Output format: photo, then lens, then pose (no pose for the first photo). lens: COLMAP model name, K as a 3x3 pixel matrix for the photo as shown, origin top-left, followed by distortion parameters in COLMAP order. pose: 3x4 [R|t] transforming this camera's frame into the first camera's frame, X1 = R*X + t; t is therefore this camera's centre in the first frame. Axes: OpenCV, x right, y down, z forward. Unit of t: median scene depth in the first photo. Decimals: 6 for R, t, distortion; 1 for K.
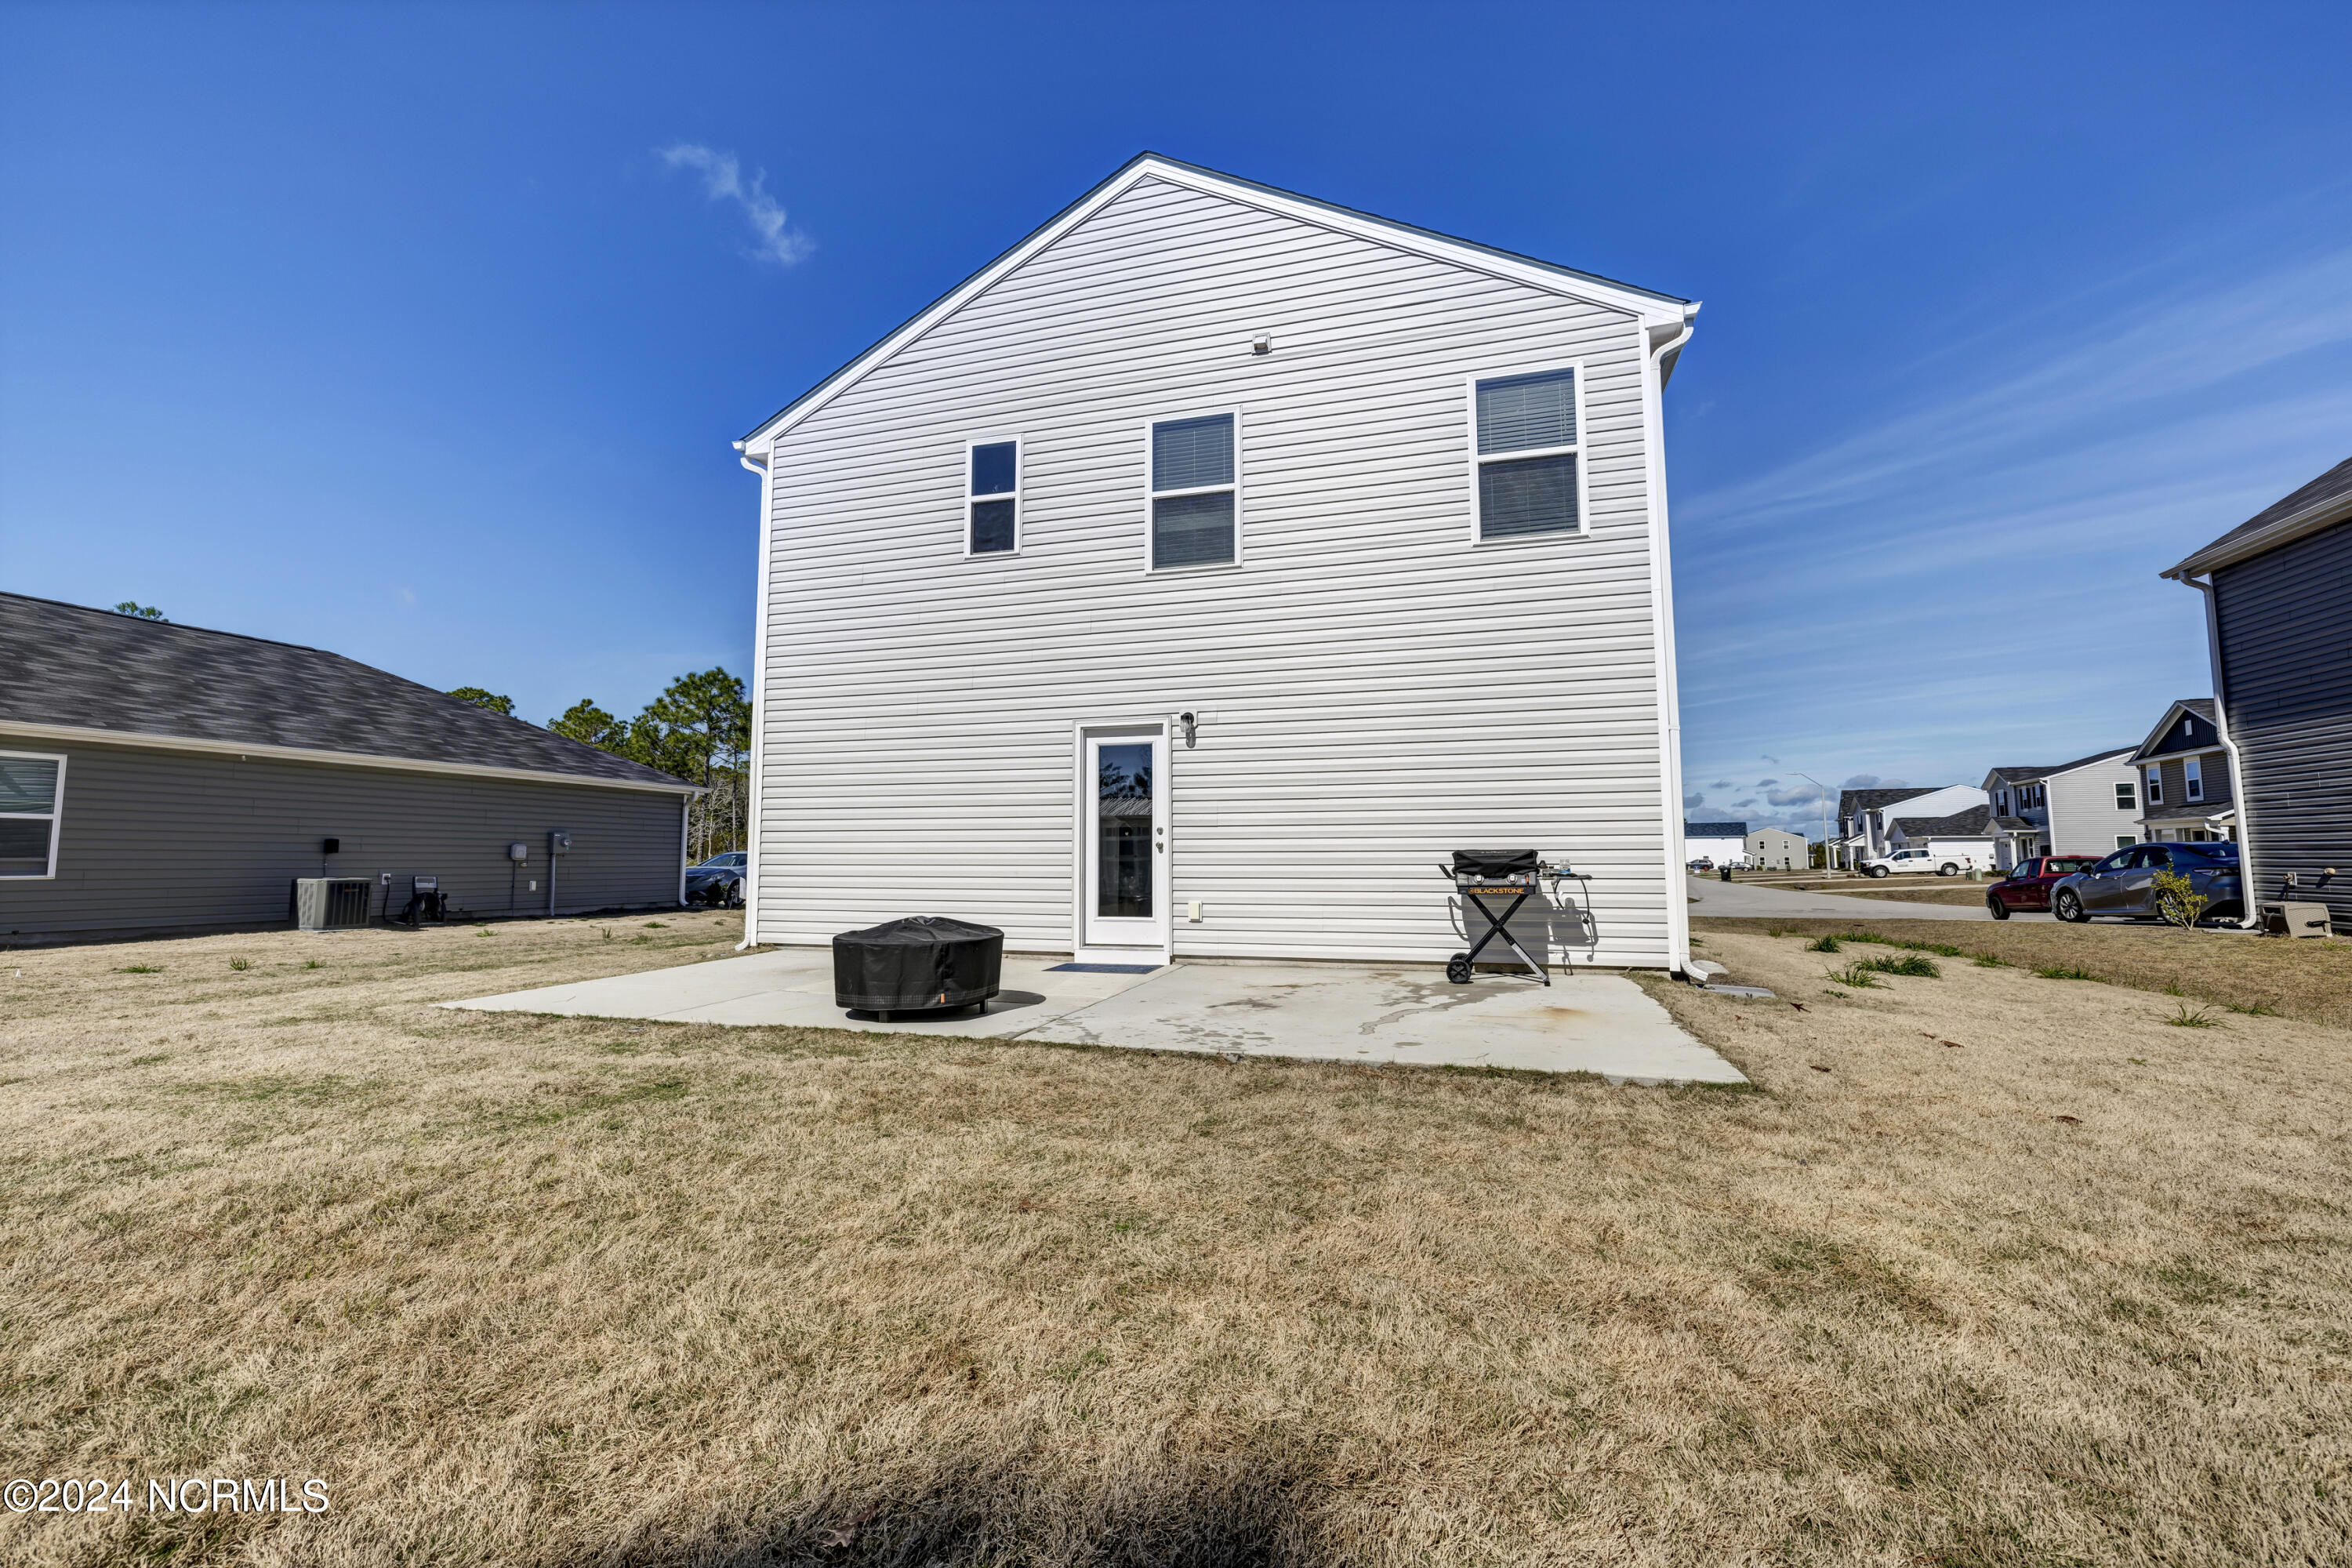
lens RADIAL K [[996.6, 0, 1167.1], [0, 996.6, 775.8], [0, 0, 1]] dist [-0.000987, -0.001056]
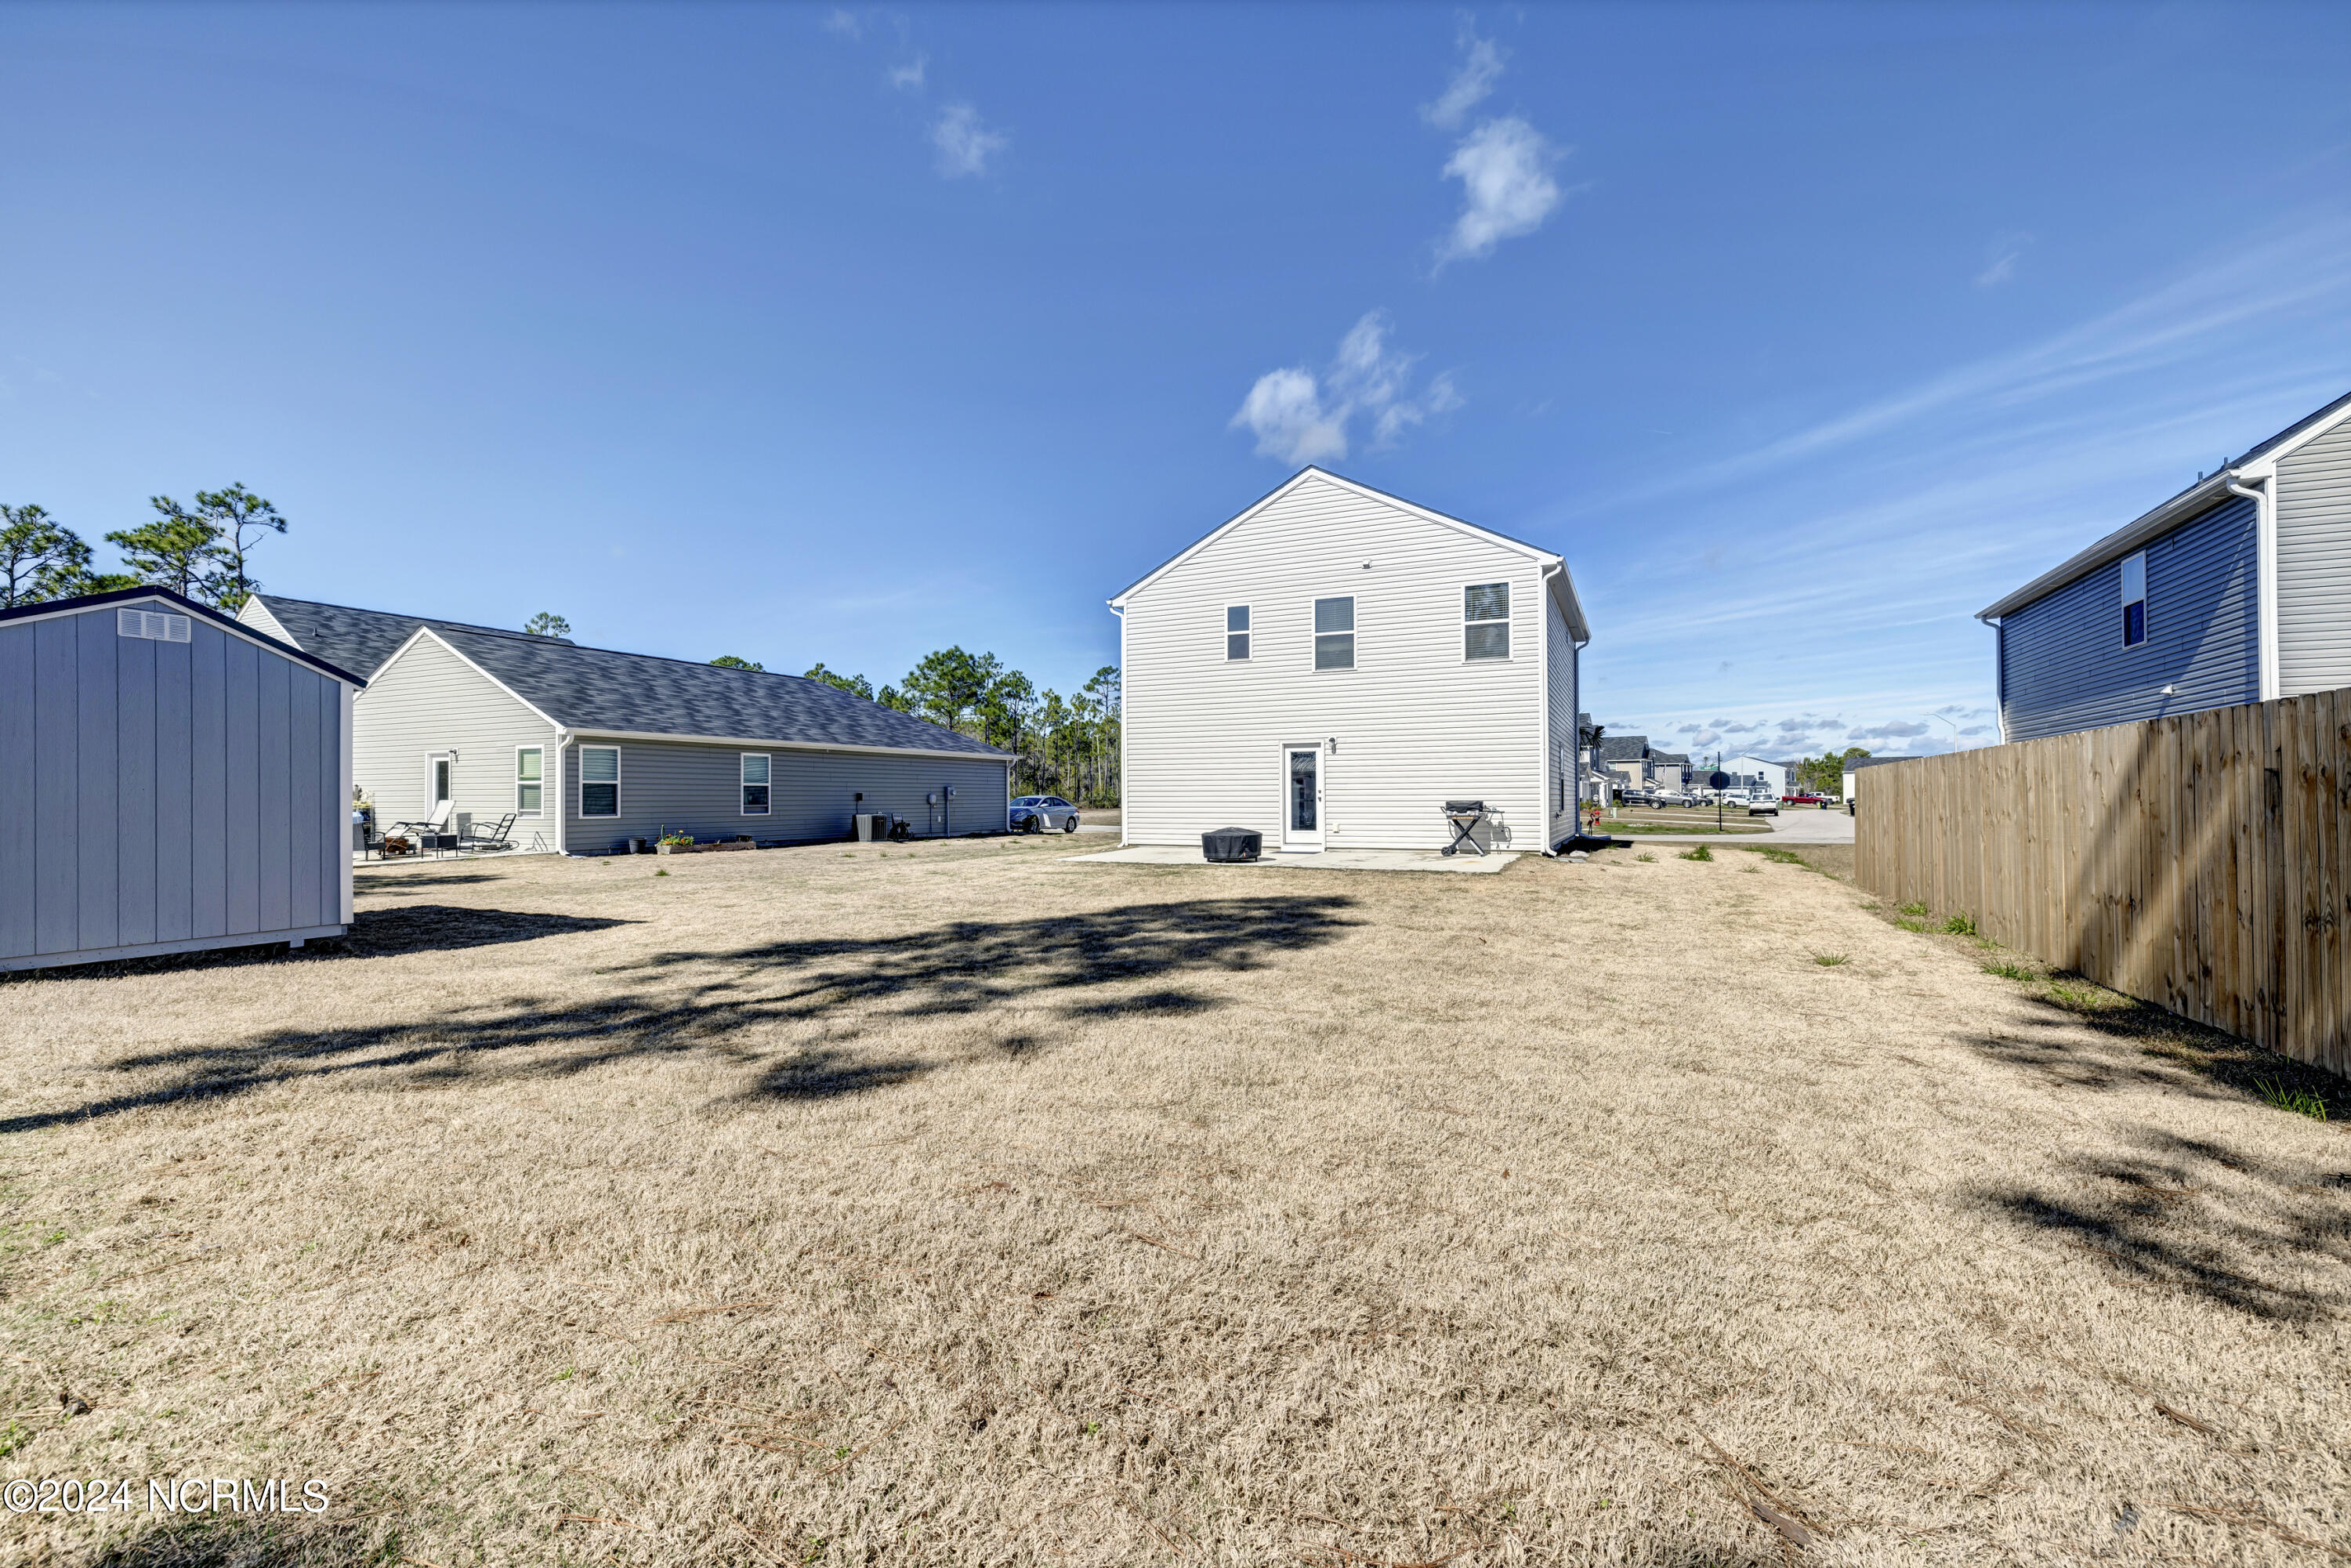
lens RADIAL K [[996.2, 0, 1173.7], [0, 996.2, 792.9], [0, 0, 1]] dist [-0.000987, -0.001056]
pose [[0.989127, -0.005010, -0.146981, -0.002784], [0.016764, 0.996746, 0.078841, -0.117646], [0.146107, -0.080448, 0.985992, -1.184357]]
